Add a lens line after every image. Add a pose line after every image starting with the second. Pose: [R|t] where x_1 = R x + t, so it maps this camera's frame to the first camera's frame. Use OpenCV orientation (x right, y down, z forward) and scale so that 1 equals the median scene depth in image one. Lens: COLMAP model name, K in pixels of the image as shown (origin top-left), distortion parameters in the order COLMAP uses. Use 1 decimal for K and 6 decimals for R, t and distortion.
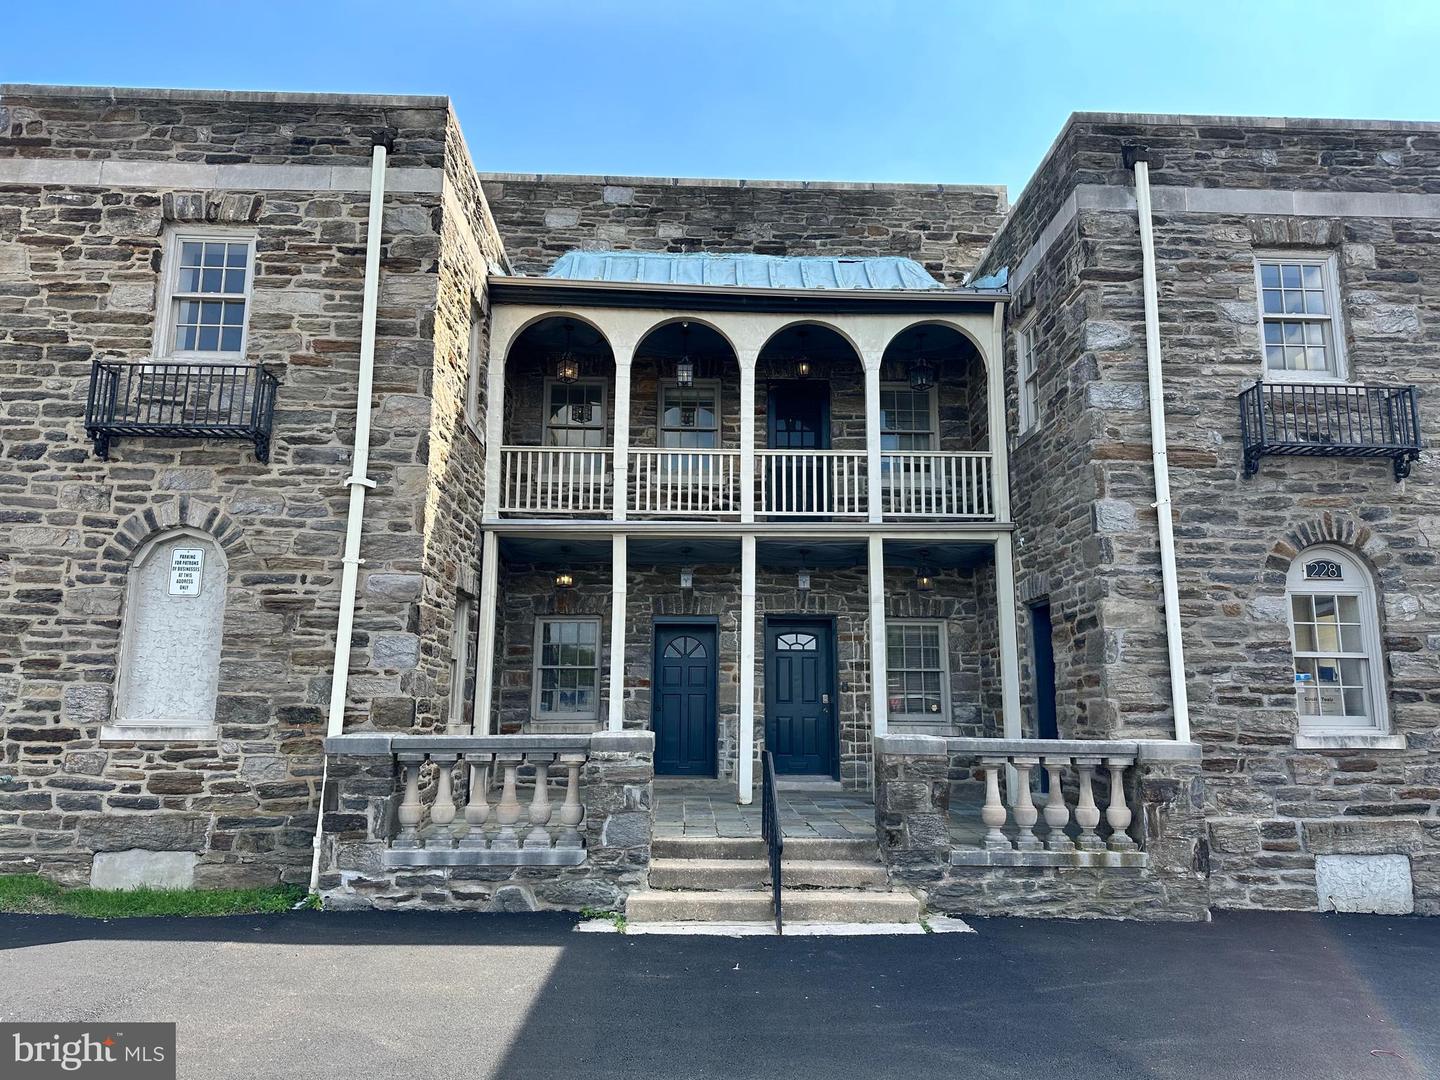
lens RADIAL K [[1011.4, 0, 730.4], [0, 1011.4, 529.4], [0, 0, 1]] dist [0.079698, -0.099240]
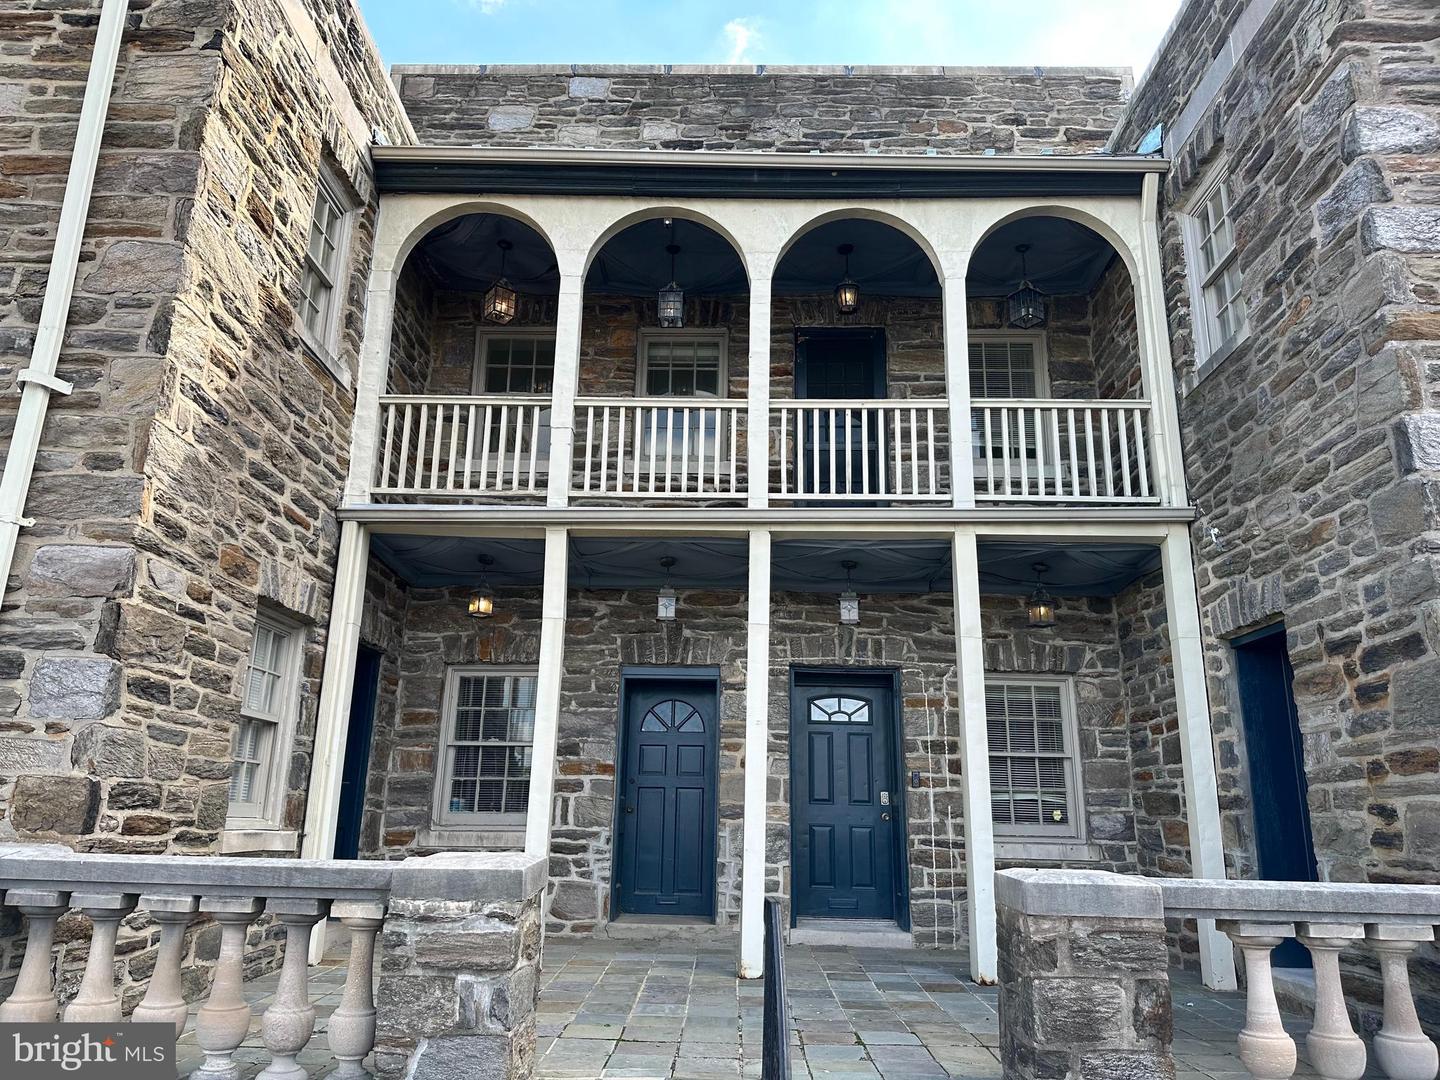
lens RADIAL K [[1017.0, 0, 720.0], [0, 1017.0, 540.0], [0, 0, 1]] dist [0.023306, -0.034638]
pose [[0.998318, -0.001124, -0.057964, 0.036691], [-0.003948, 0.996173, -0.087313, 0.082973], [0.057841, 0.087395, 0.994493, 0.460691]]
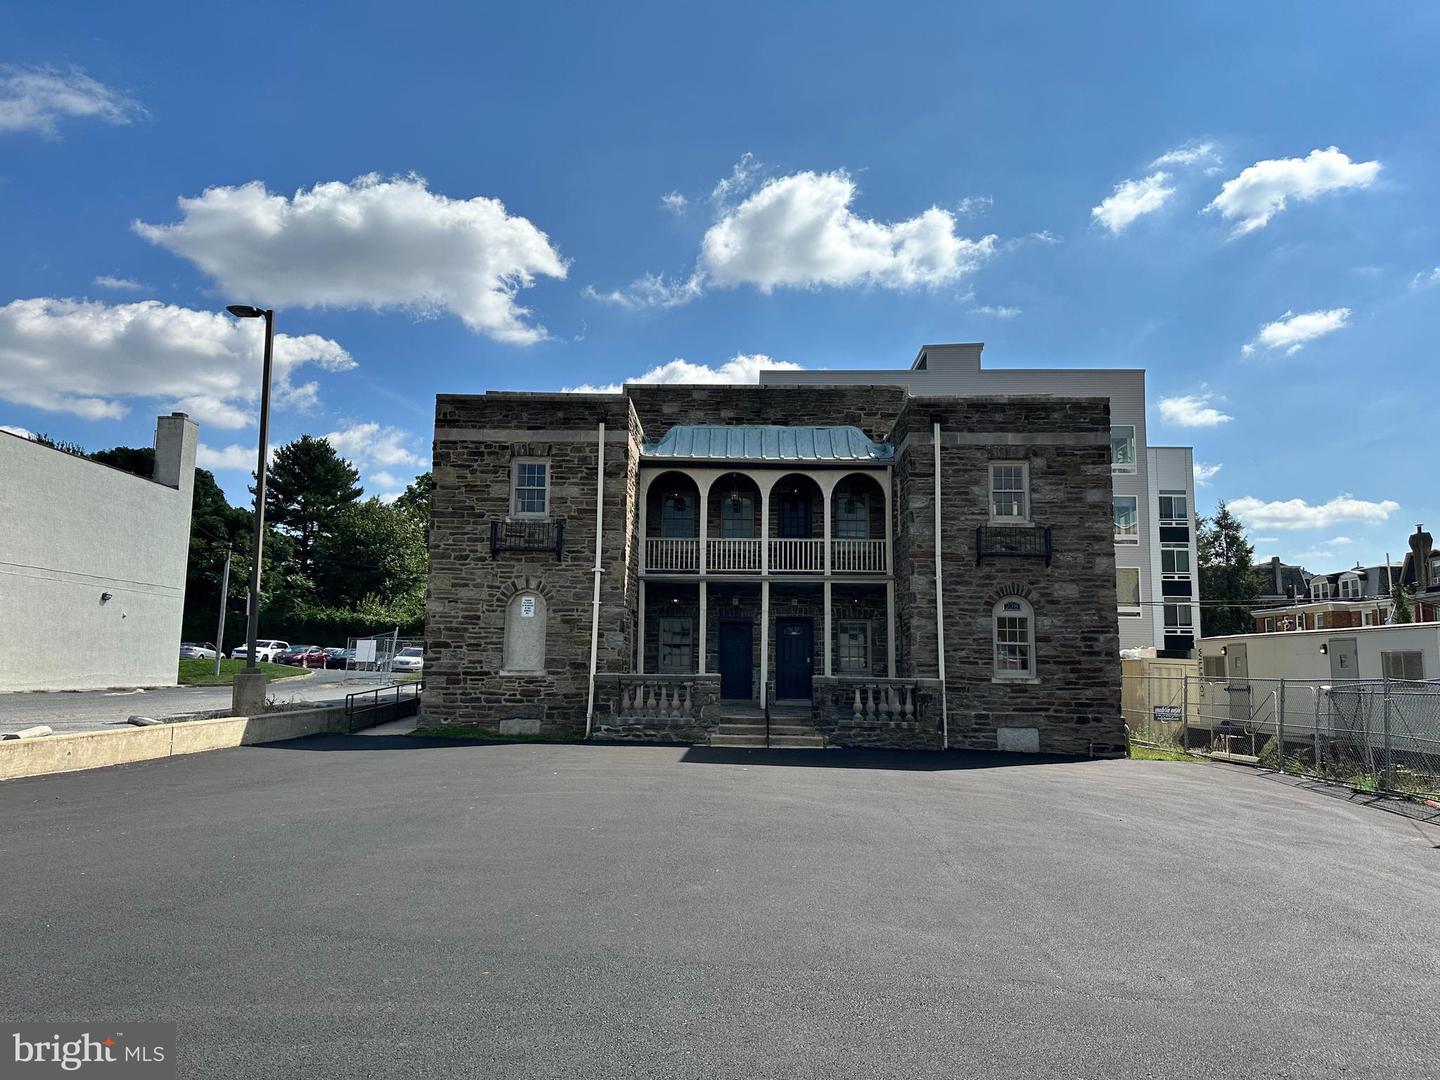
lens RADIAL K [[1021.7, 0, 728.6], [0, 1021.7, 537.7], [0, 0, 1]] dist [0.167928, -0.105641]
pose [[0.998052, -0.001890, -0.062361, 0.091104], [0.004961, 0.998780, 0.049121, -0.230637], [0.062192, -0.049335, 0.996844, -1.339110]]
